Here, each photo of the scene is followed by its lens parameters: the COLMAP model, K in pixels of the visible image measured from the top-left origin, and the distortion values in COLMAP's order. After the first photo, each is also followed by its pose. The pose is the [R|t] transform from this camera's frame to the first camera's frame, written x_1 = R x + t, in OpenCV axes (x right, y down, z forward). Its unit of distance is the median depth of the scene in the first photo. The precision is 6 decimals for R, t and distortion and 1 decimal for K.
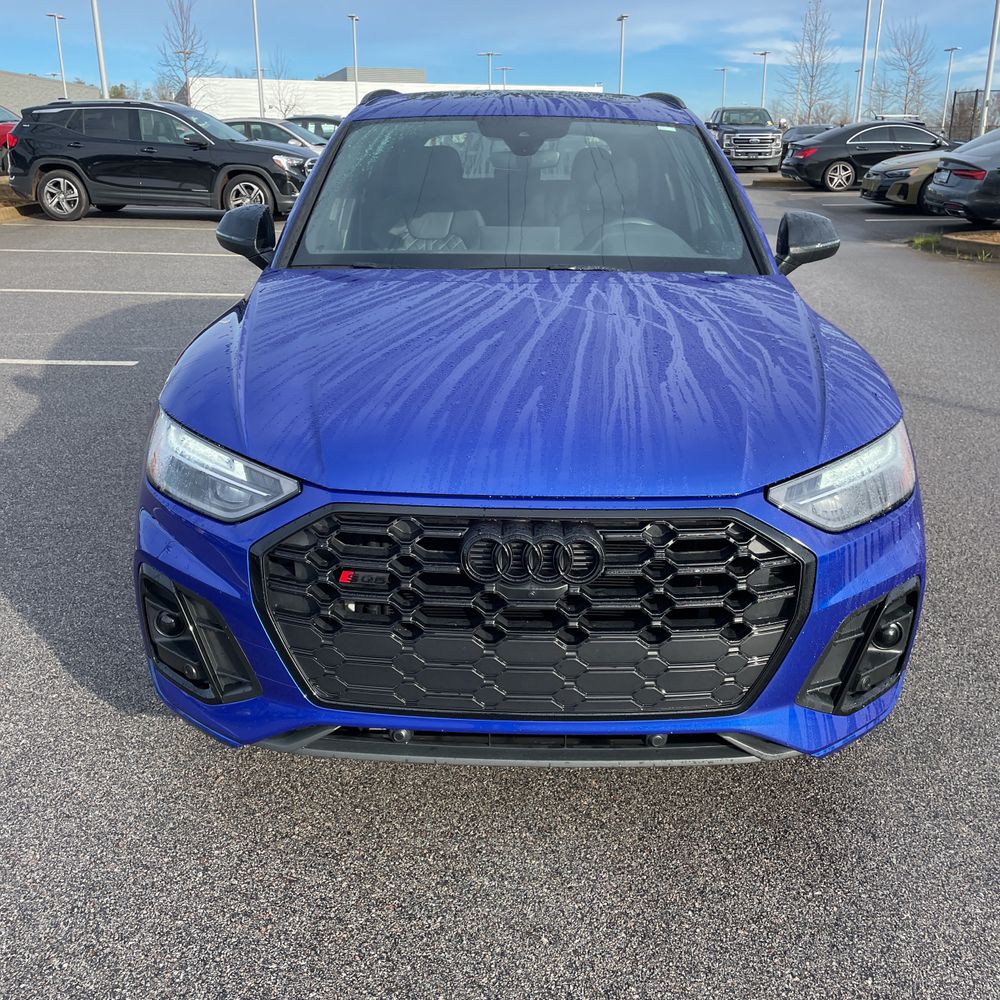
lens RADIAL K [[1023.1, 0, 495.7], [0, 1023.1, 500.1], [0, 0, 1]] dist [0.101813, -0.146708]
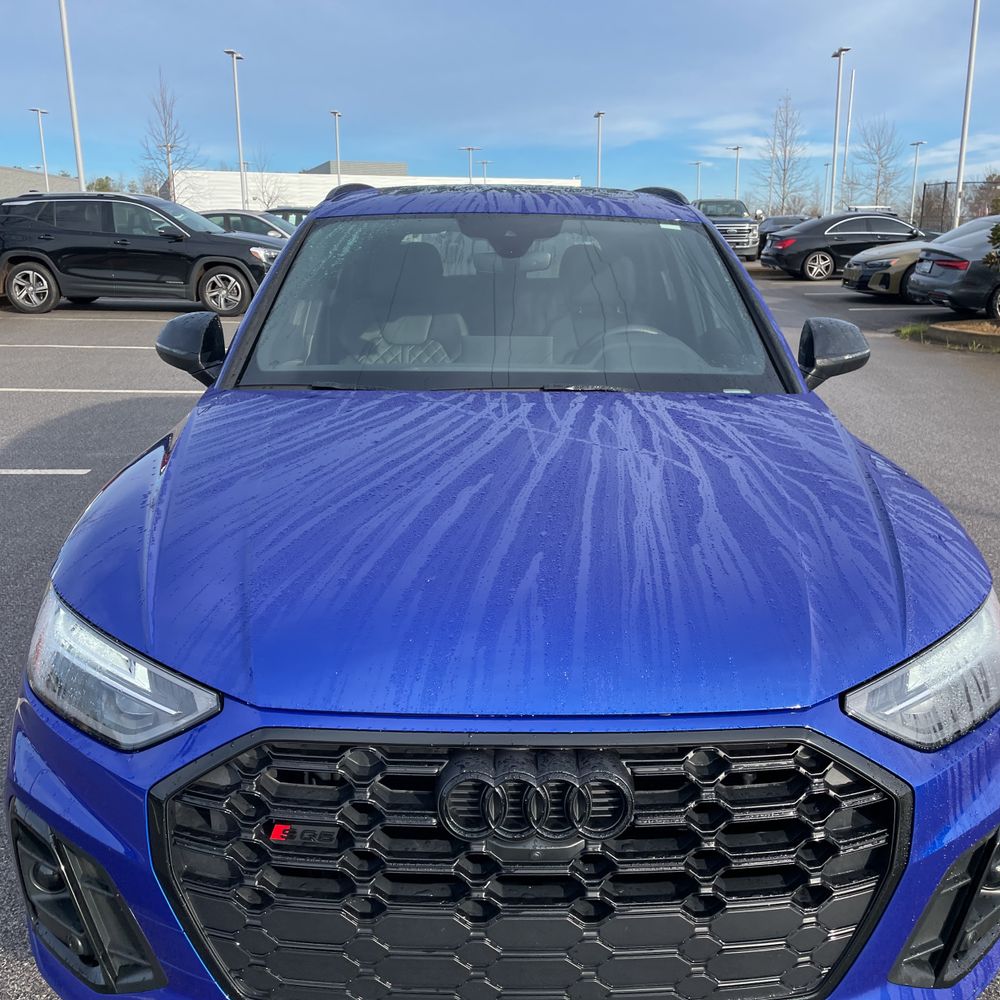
lens RADIAL K [[1021.2, 0, 516.1], [0, 1021.2, 497.9], [0, 0, 1]] dist [0.111577, -0.173521]
pose [[0.999334, -0.011248, 0.034719, -0.001062], [0.013987, 0.996722, -0.079690, -0.082401], [-0.033709, 0.080122, 0.996215, 0.200511]]
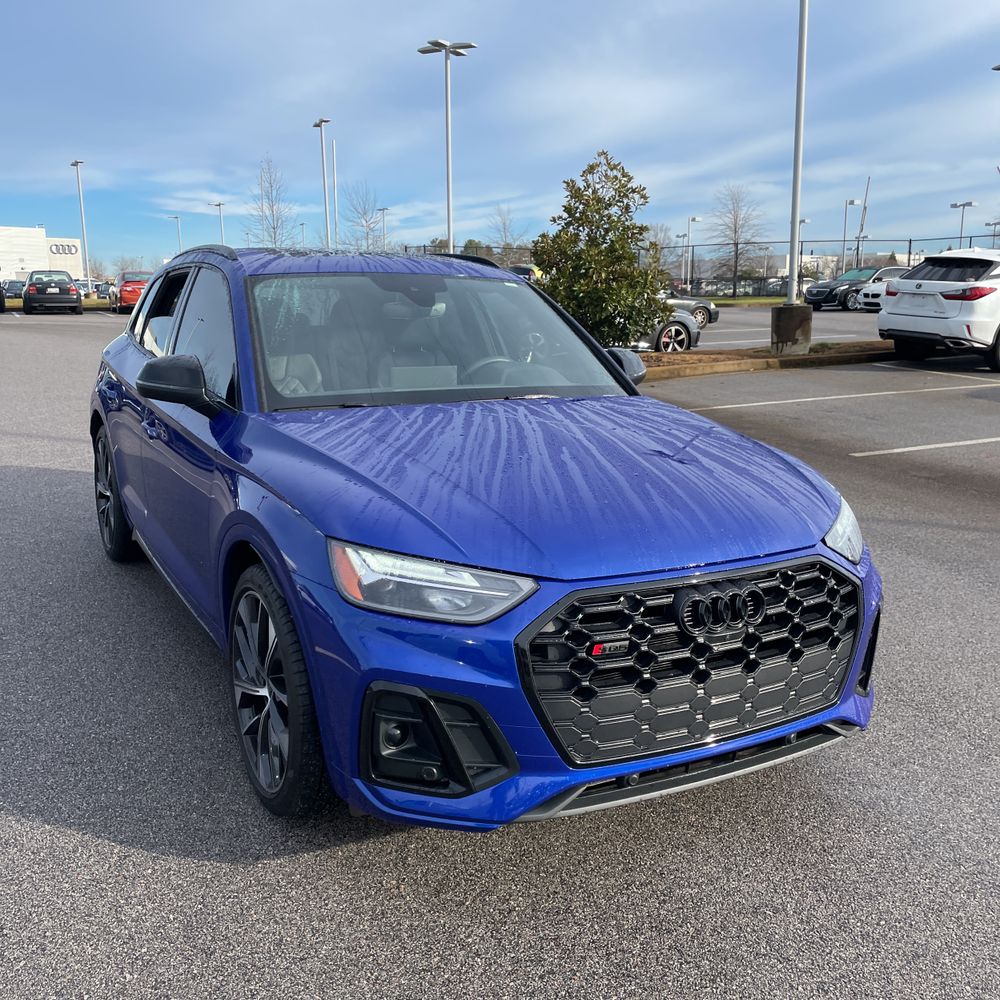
lens RADIAL K [[1023.1, 0, 495.7], [0, 1023.1, 500.1], [0, 0, 1]] dist [0.101813, -0.146708]
pose [[0.866770, -0.099348, 0.488713, -0.667565], [0.160193, 0.983489, -0.084185, -0.012913], [-0.472280, 0.151257, 0.868374, -0.011153]]
